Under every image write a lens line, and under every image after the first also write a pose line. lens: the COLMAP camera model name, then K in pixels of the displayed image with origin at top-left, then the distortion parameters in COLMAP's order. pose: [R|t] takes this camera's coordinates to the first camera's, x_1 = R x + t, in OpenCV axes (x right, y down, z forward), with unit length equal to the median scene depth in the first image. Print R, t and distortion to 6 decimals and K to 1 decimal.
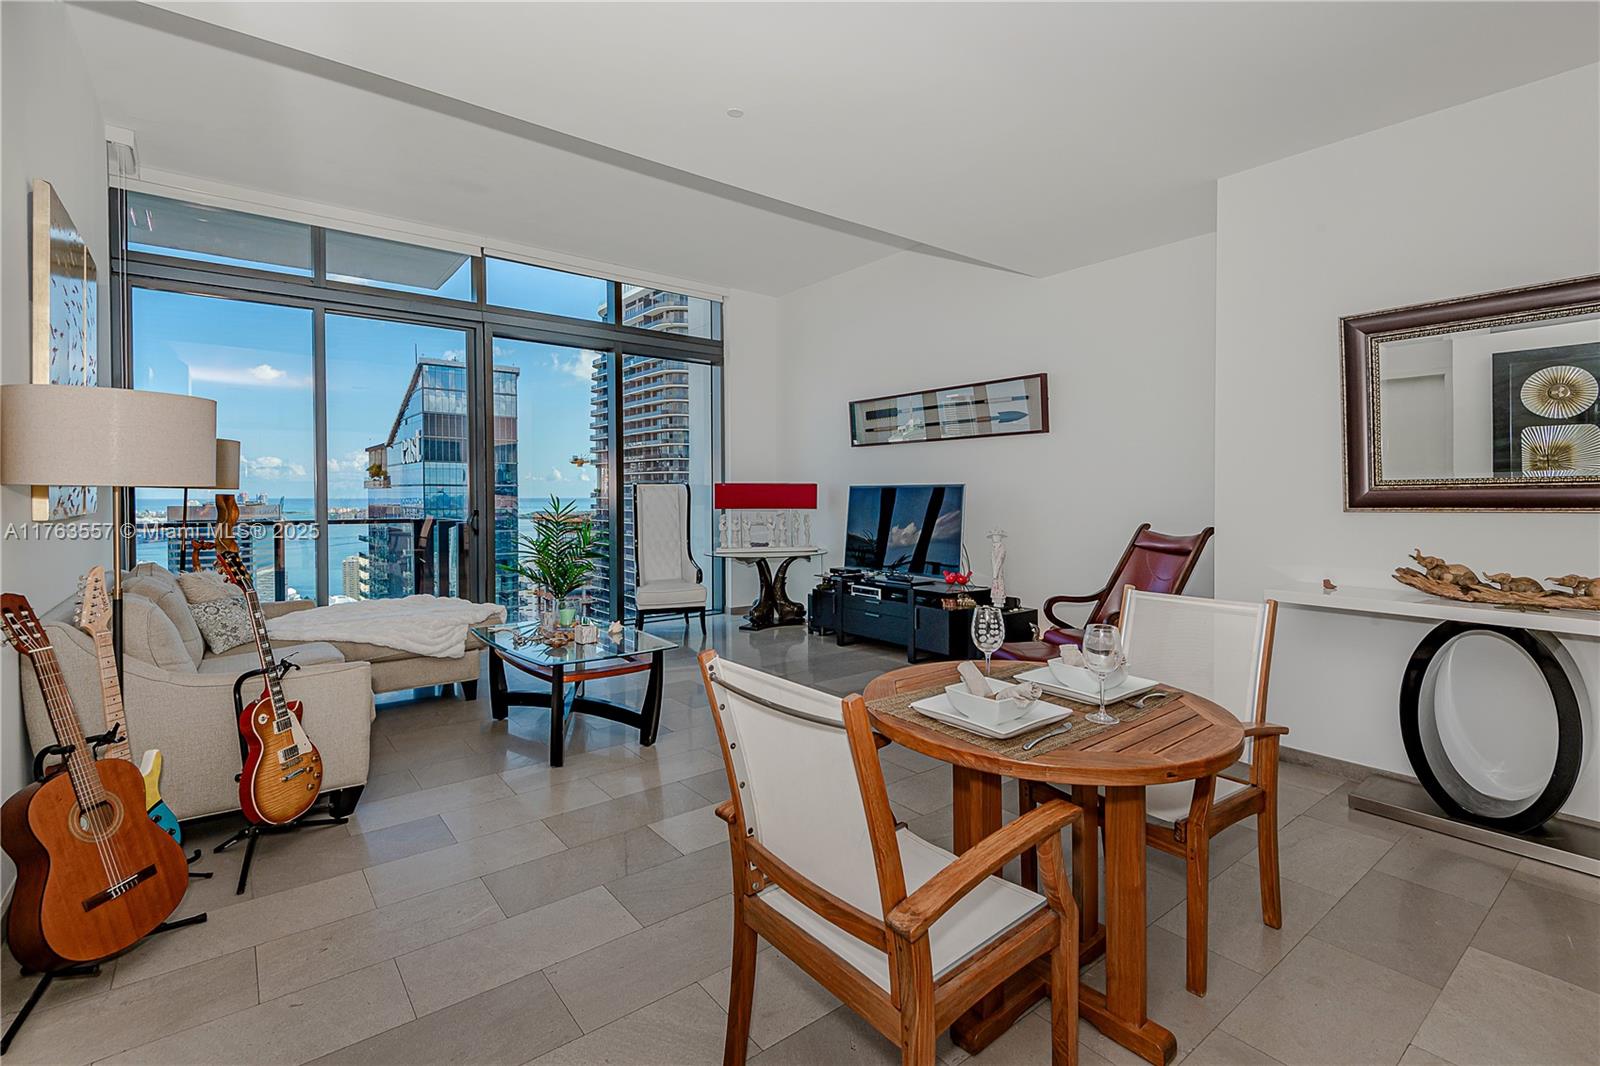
lens RADIAL K [[720.5, 0, 779.0], [0, 720.5, 505.7], [0, 0, 1]] dist [0.028614, -0.014410]
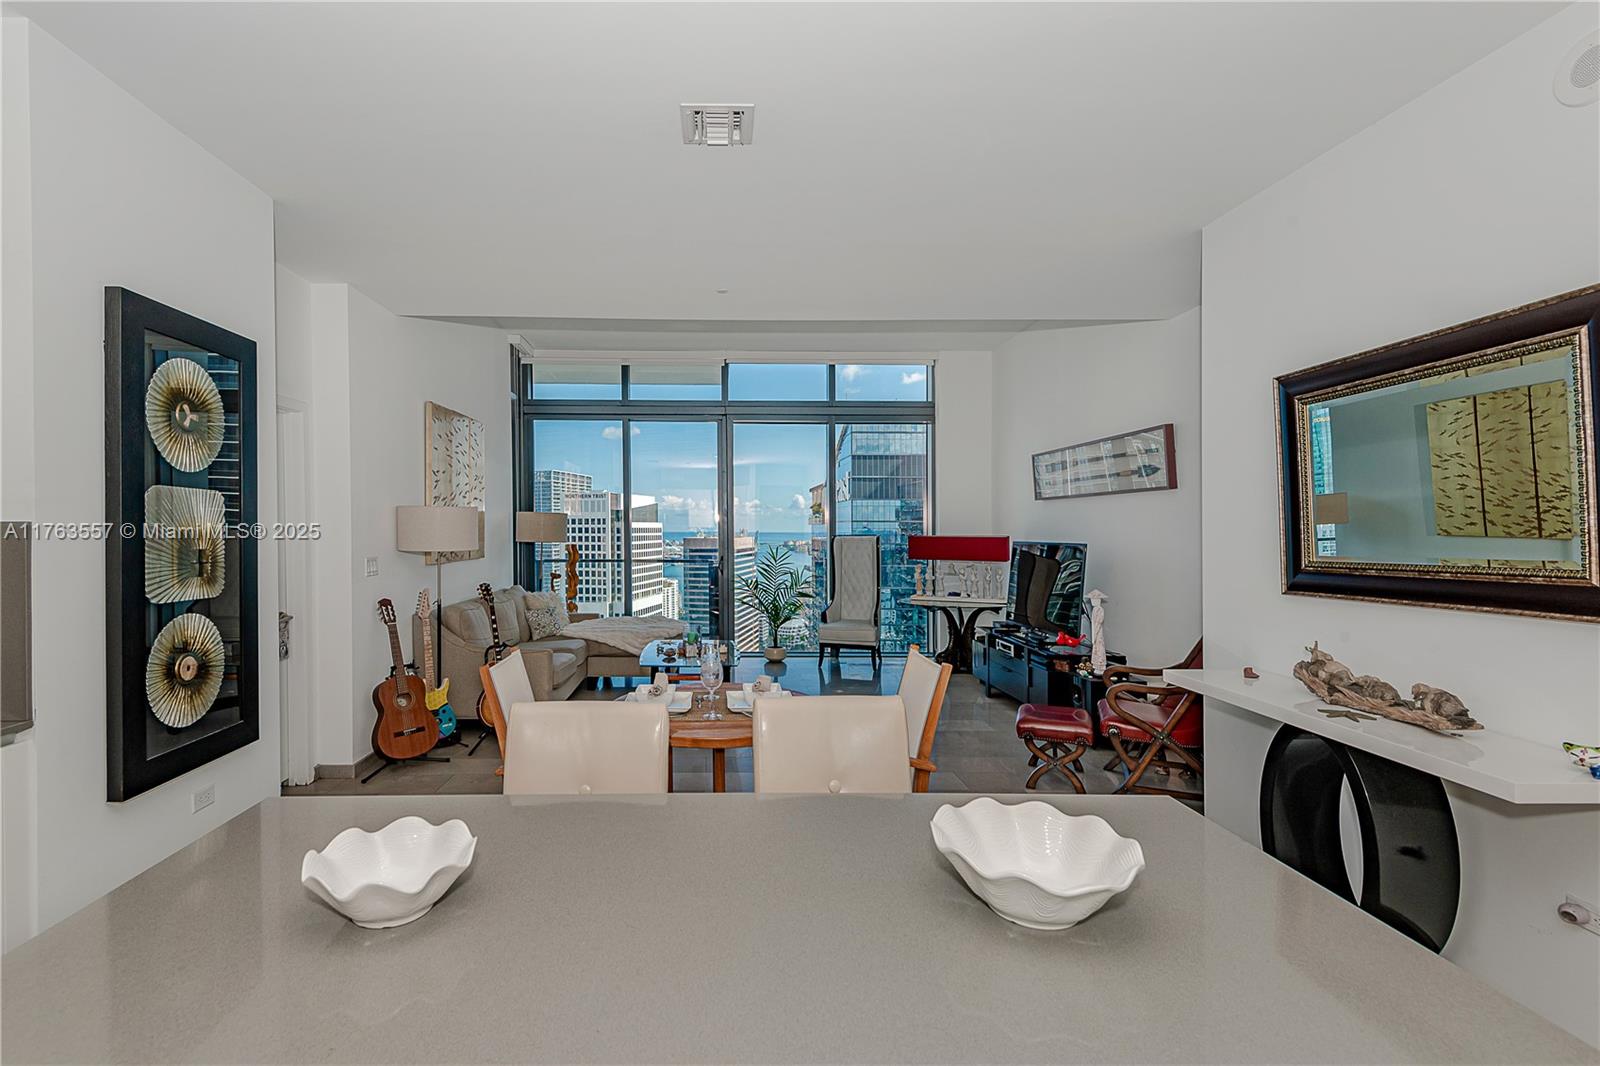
lens RADIAL K [[720.5, 0, 717.1], [0, 720.5, 541.6], [0, 0, 1]] dist [0.028614, -0.014410]
pose [[0.792001, 0.013927, -0.610361, 0.395910], [-0.012404, 0.999900, 0.006719, -0.028807], [0.610394, 0.002249, 0.792095, -0.057109]]
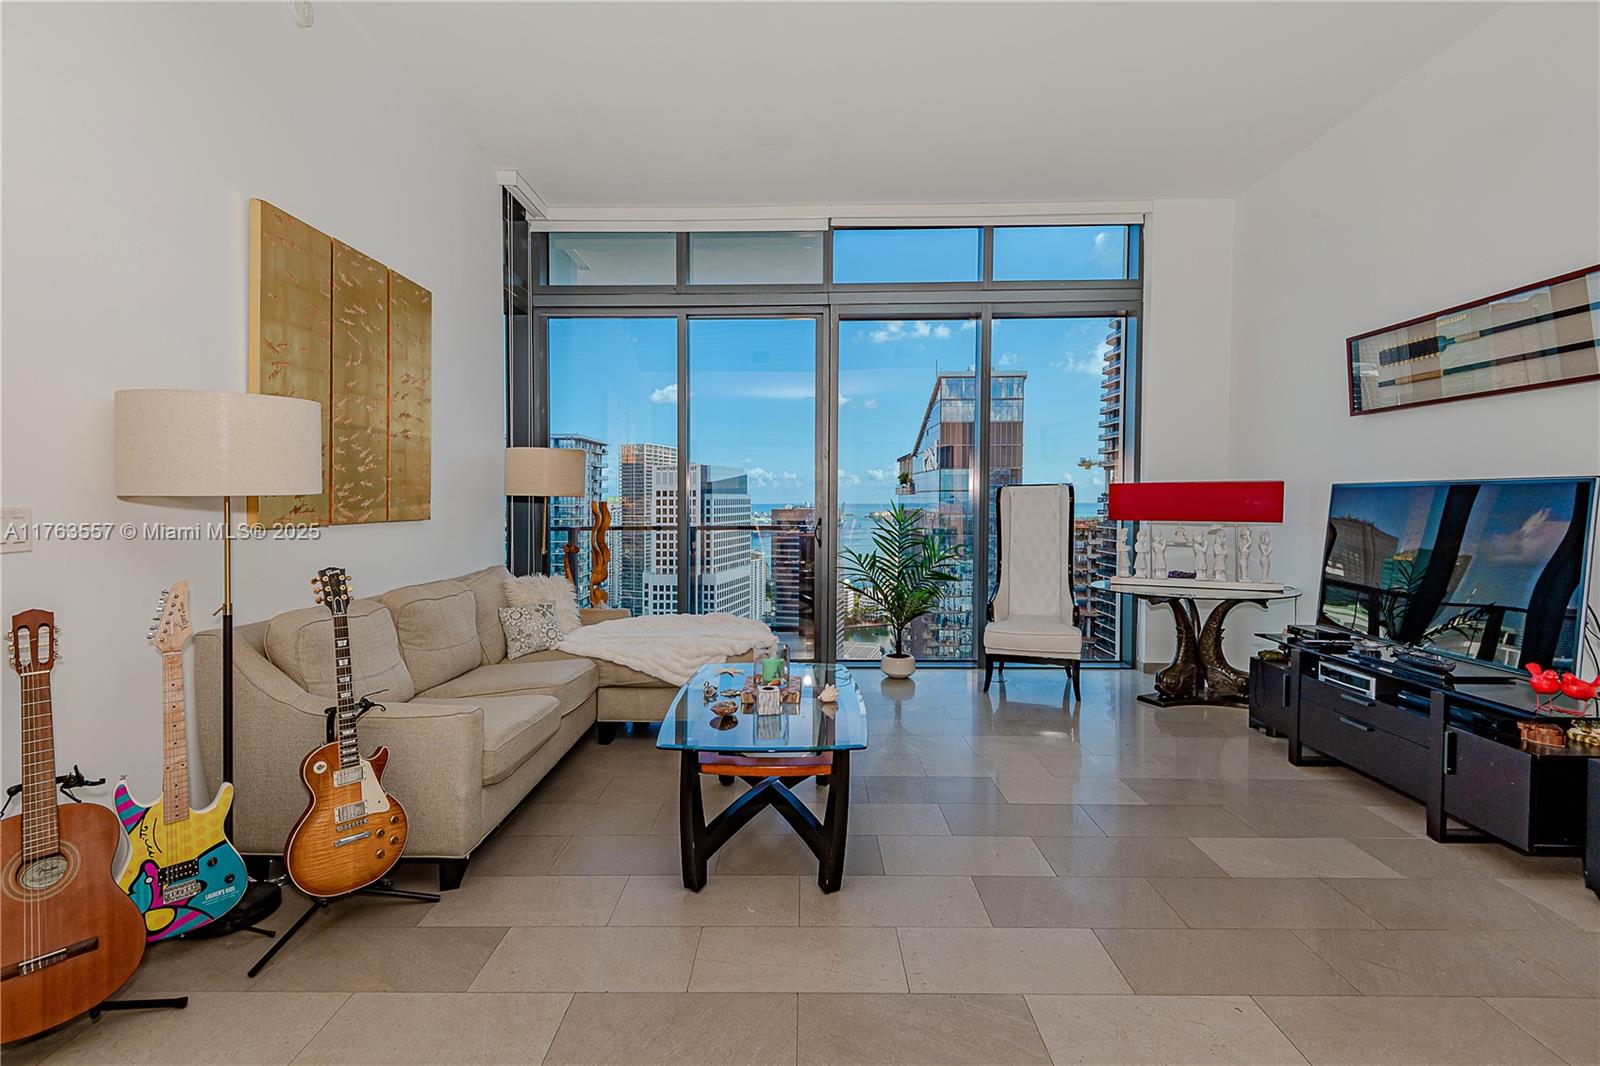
lens RADIAL K [[720.5, 0, 779.8], [0, 720.5, 518.6], [0, 0, 1]] dist [0.028614, -0.014410]
pose [[0.772858, 0.011341, -0.634477, 0.122593], [-0.003815, 0.999905, 0.013227, -0.006248], [0.634567, -0.007802, 0.772828, 0.279227]]
